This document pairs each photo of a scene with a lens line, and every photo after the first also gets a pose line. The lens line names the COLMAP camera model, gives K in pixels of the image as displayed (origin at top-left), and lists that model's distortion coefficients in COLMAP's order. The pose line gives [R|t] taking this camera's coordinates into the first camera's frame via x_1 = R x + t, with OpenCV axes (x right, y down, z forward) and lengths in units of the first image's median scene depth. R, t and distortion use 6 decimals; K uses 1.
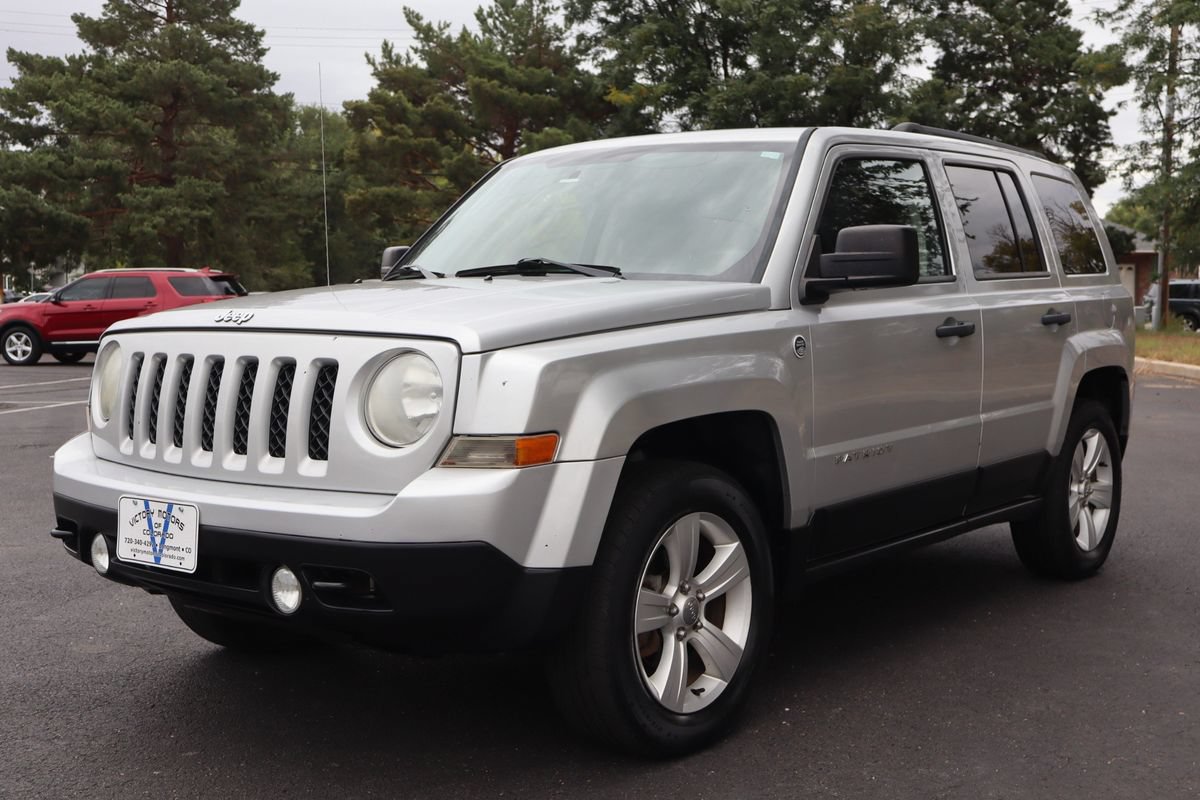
lens RADIAL K [[1360.8, 0, 600.0], [0, 1360.8, 400.0], [0, 0, 1]] dist [0.002144, -0.003367]
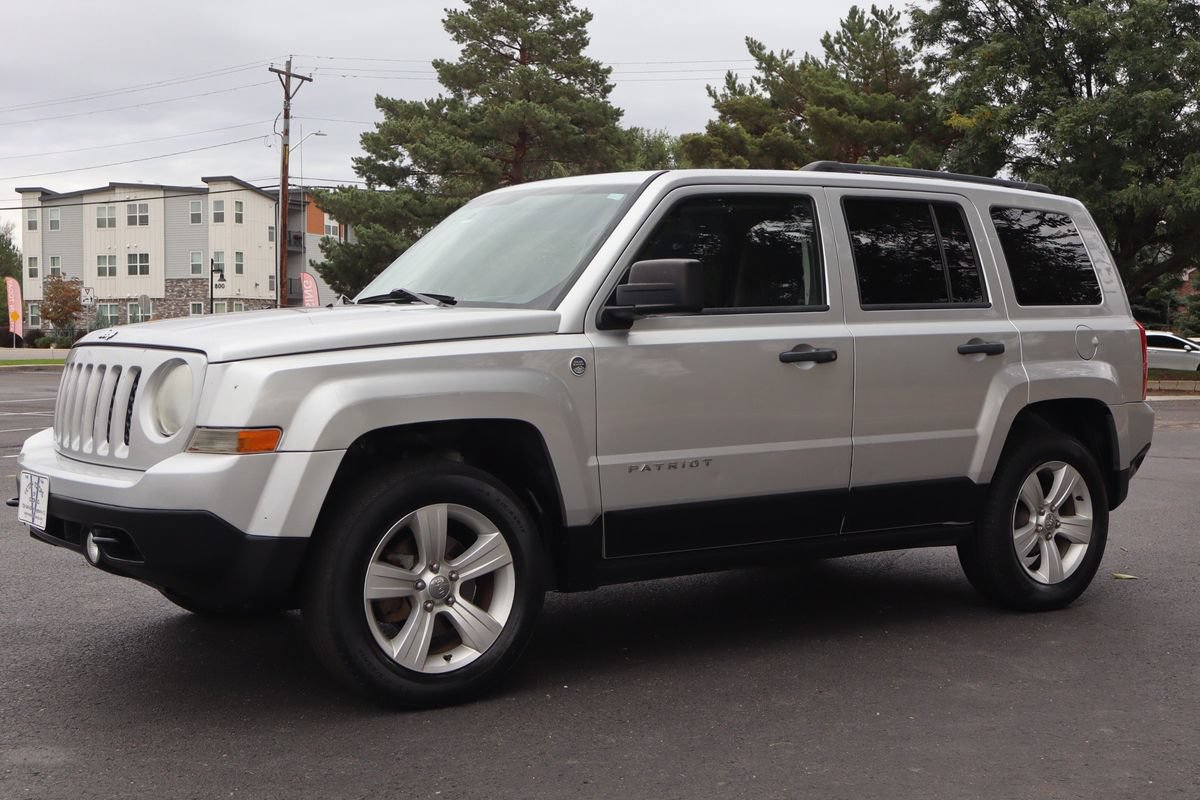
lens RADIAL K [[1430.7, 0, 600.0], [0, 1430.7, 400.0], [0, 0, 1]] dist [0.001695, -0.026647]
pose [[0.958554, 0.020535, -0.284170, 0.056839], [-0.028612, 0.999295, -0.024304, 0.001999], [0.283471, 0.031427, 0.958466, -0.015715]]
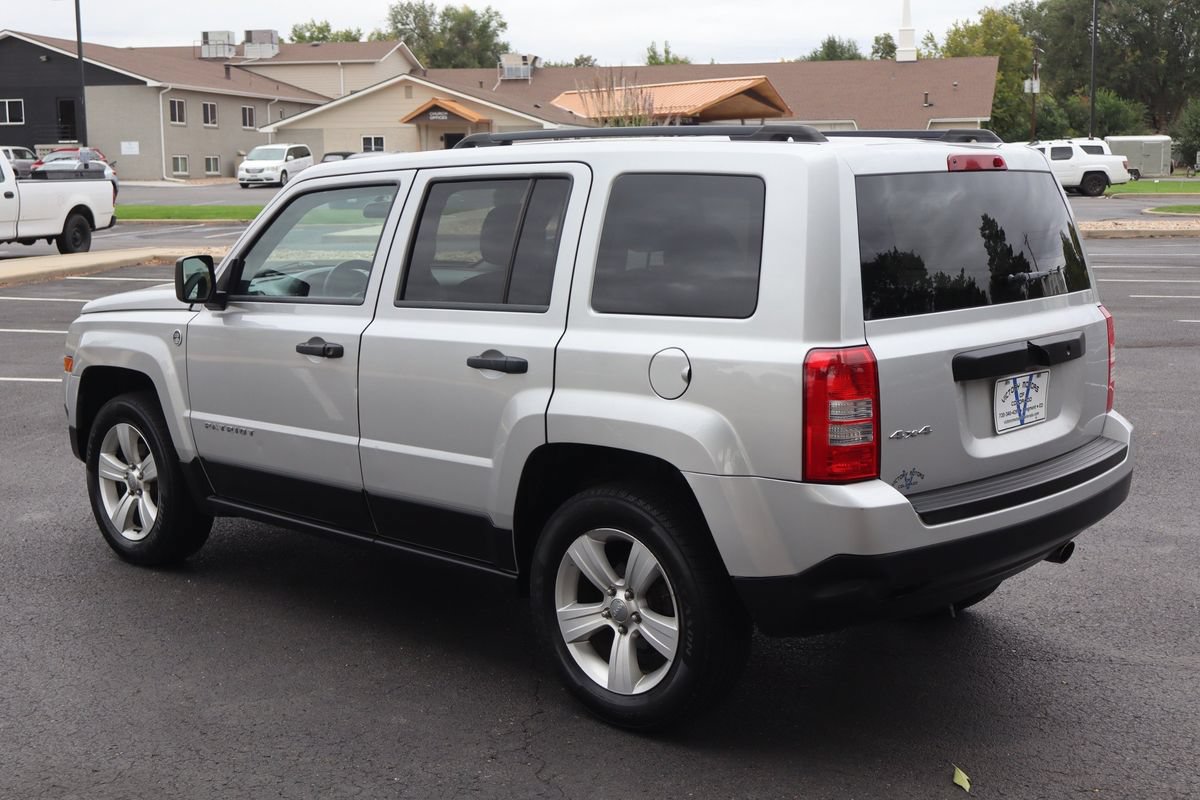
lens RADIAL K [[1485.7, 0, 600.0], [0, 1485.7, 400.0], [0, 0, 1]] dist [0.027959, 0.050122]
pose [[-0.082225, 0.157669, -0.984063, 0.188954], [-0.060398, 0.984803, 0.162834, -0.029101], [0.994782, 0.072824, -0.071453, 0.175150]]
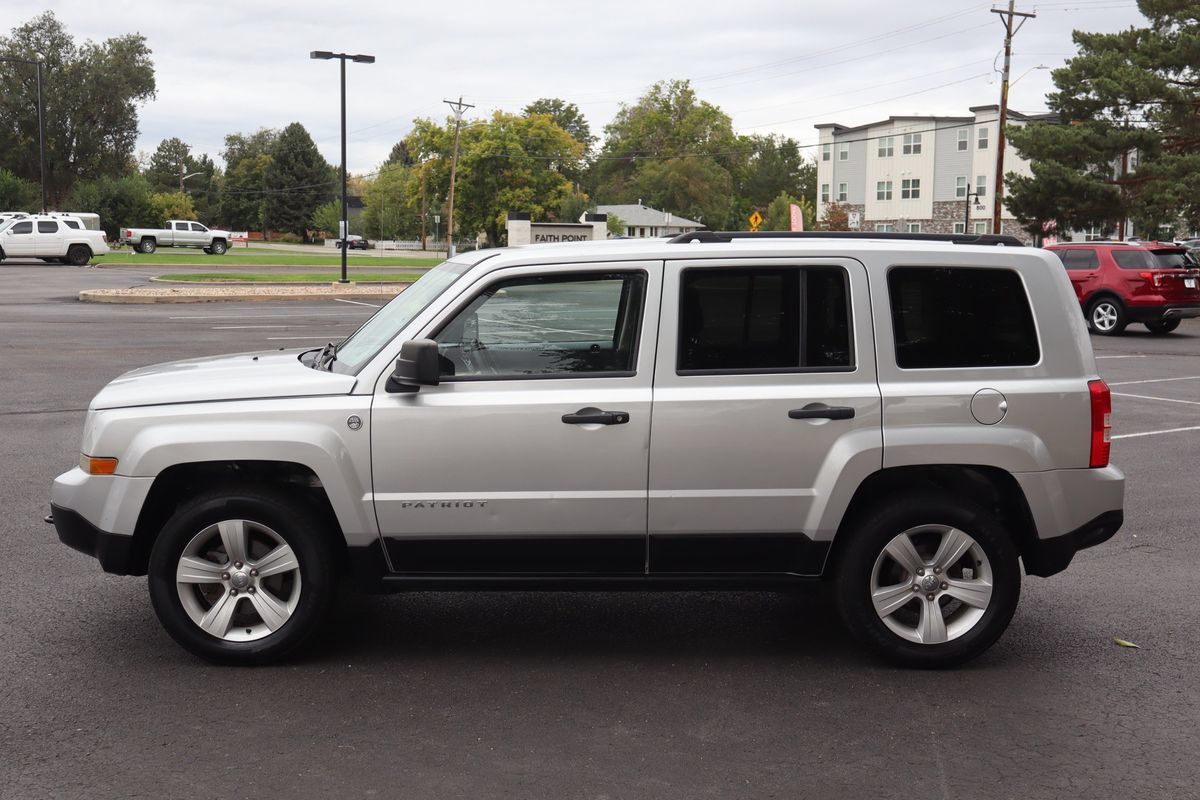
lens RADIAL K [[1290.4, 0, 600.0], [0, 1290.4, 400.0], [0, 0, 1]] dist [0.026613, 0.004419]
pose [[0.639217, 0.104199, -0.761935, 0.153306], [-0.066301, 0.994556, 0.080389, -0.021490], [0.766163, -0.000869, 0.642645, 0.034702]]
